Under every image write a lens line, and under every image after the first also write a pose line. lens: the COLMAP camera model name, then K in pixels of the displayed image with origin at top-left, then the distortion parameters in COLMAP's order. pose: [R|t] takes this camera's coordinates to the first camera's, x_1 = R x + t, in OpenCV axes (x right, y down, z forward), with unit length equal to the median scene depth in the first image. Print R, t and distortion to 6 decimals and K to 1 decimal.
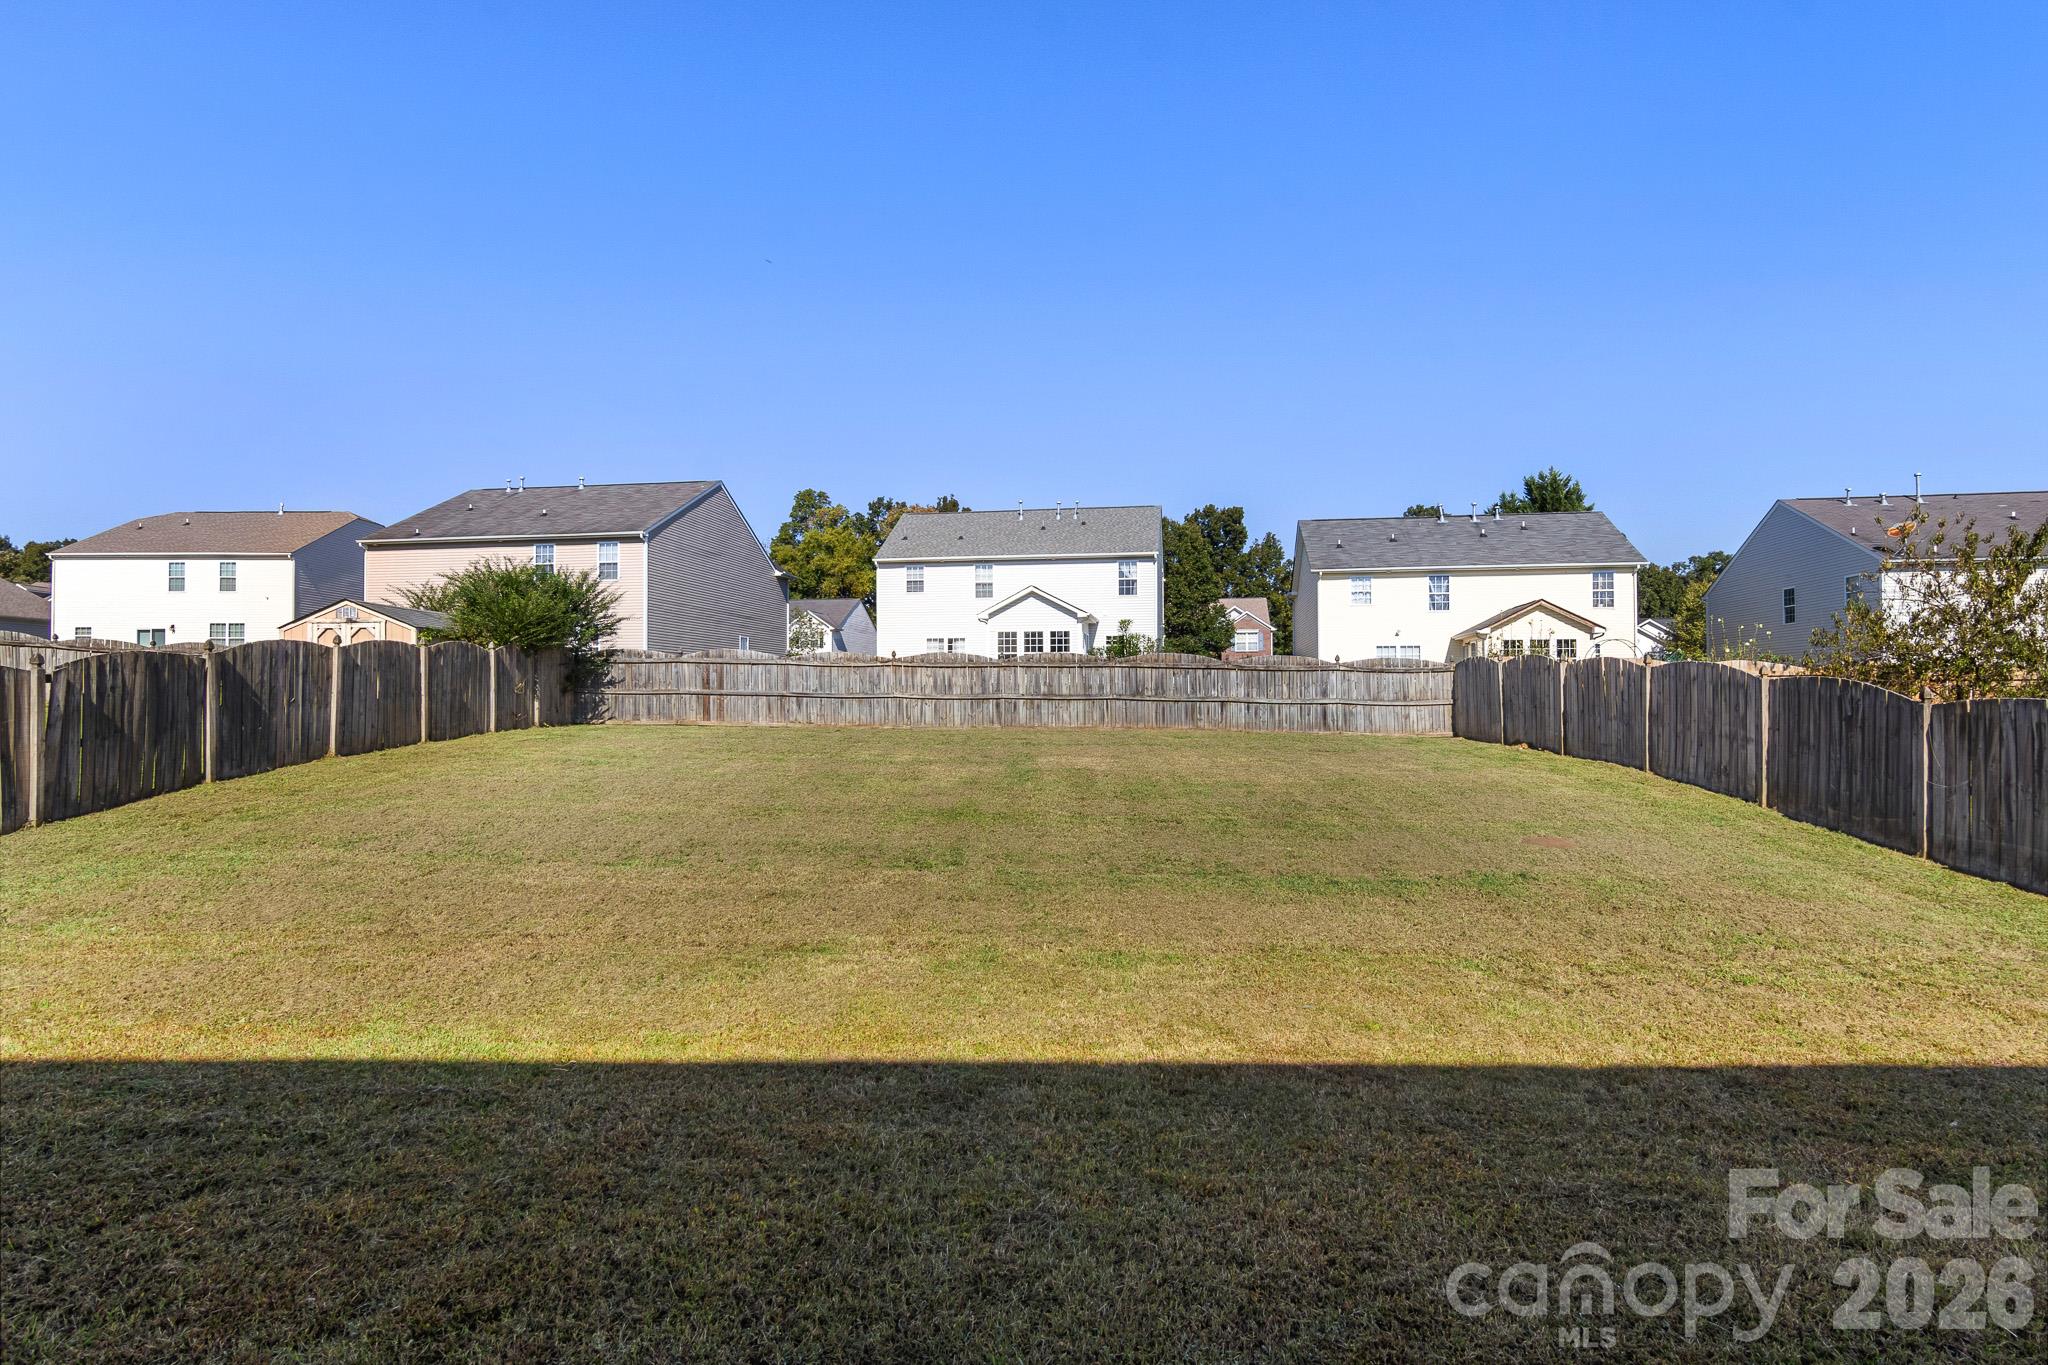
lens RADIAL K [[1061.3, 0, 1028.4], [0, 1061.3, 690.0], [0, 0, 1]] dist [-0.001872, -0.001764]
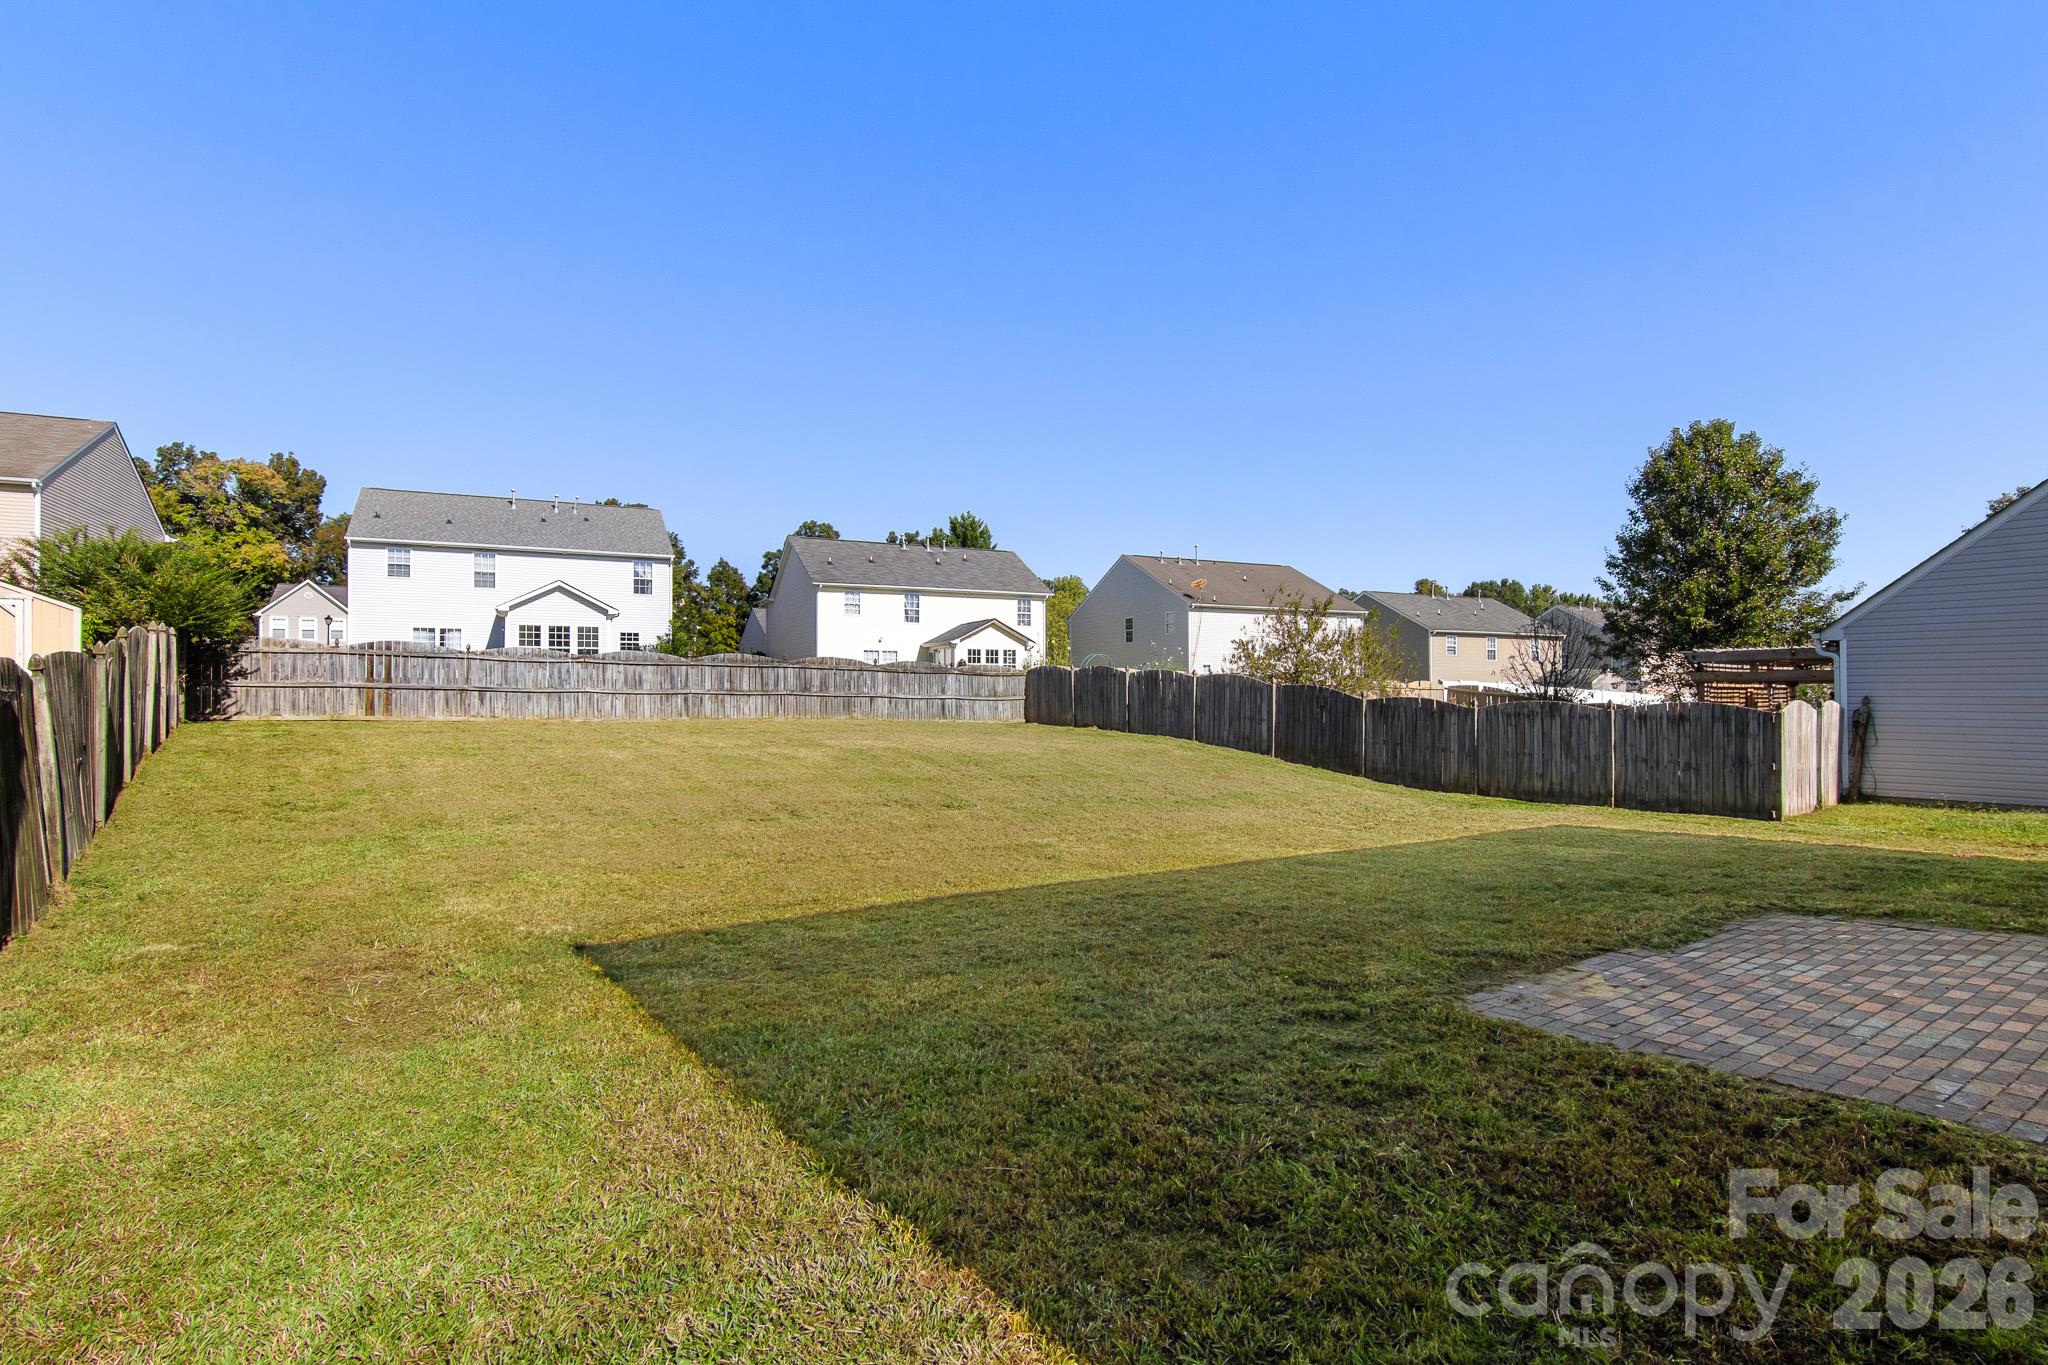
lens RADIAL K [[1061.3, 0, 1011.6], [0, 1061.3, 685.8], [0, 0, 1]] dist [-0.001872, -0.001764]
pose [[0.811259, 0.008229, 0.584628, -0.236919], [-0.008239, 0.999963, -0.002642, -0.000033], [-0.584628, -0.002673, 0.811297, -0.060284]]
